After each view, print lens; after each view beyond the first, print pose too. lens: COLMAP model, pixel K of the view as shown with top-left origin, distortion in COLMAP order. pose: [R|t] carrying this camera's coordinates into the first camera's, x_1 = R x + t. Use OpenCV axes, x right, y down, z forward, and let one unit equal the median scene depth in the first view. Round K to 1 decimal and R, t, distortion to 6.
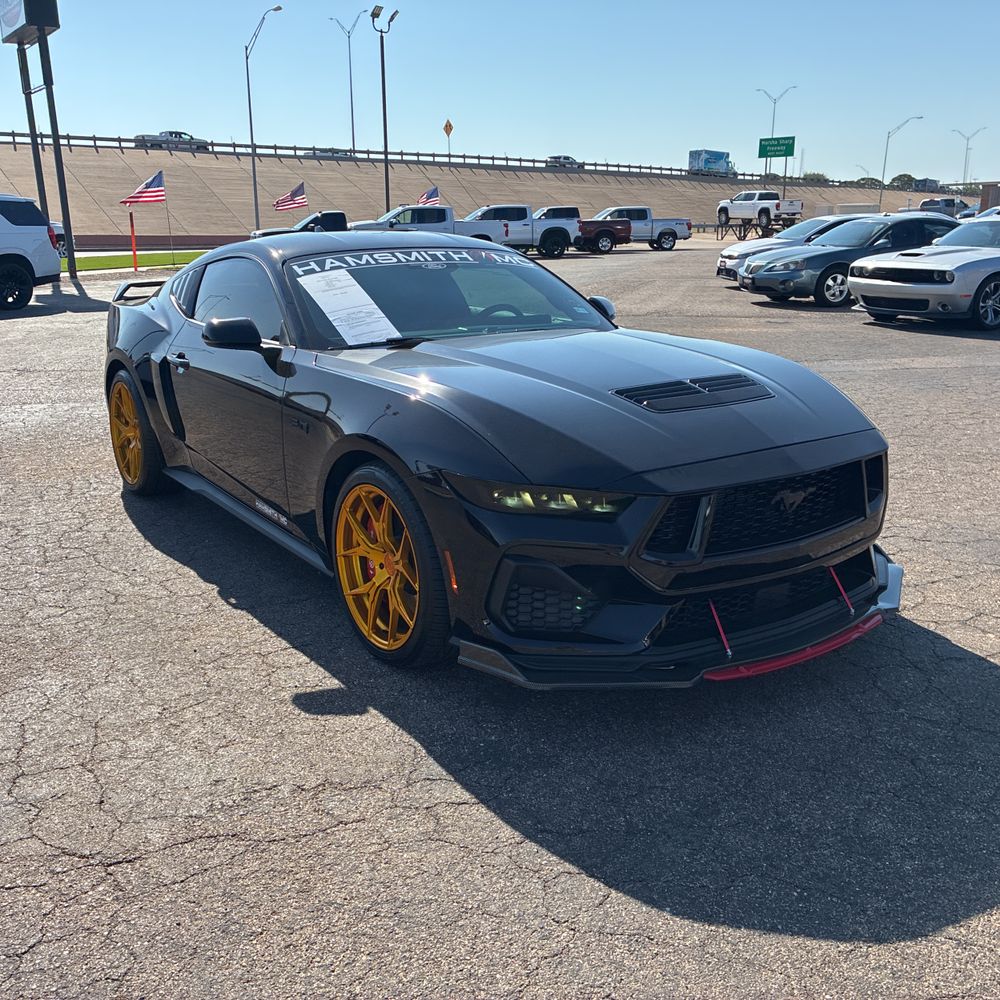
lens RADIAL K [[1021.4, 0, 500.0], [0, 1021.4, 500.0], [0, 0, 1]] dist [0.022046, 0.016378]
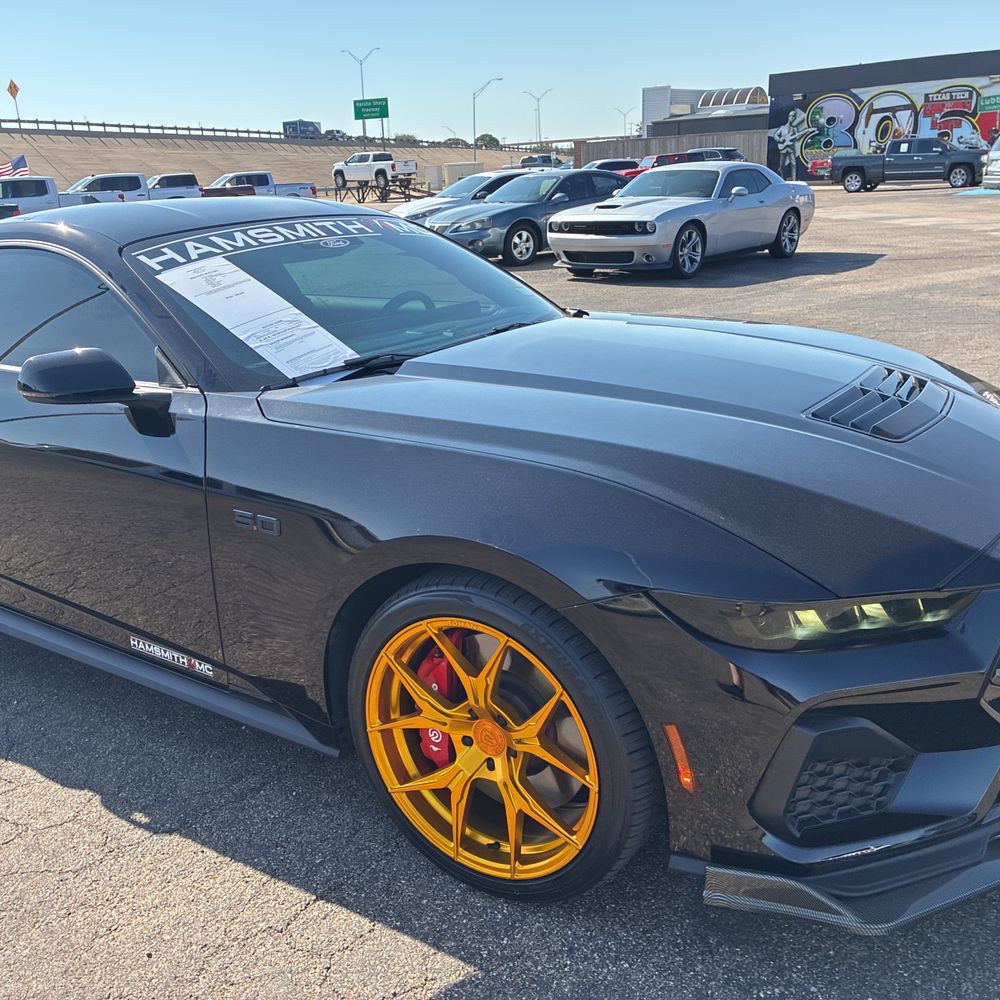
lens RADIAL K [[1021.3, 0, 492.1], [0, 1021.3, 499.8], [0, 0, 1]] dist [0.015694, 0.021891]
pose [[0.931587, -0.143306, 0.334079, -0.074521], [0.132813, 0.989660, 0.054171, -0.028349], [-0.338388, -0.006095, 0.940987, 0.110482]]
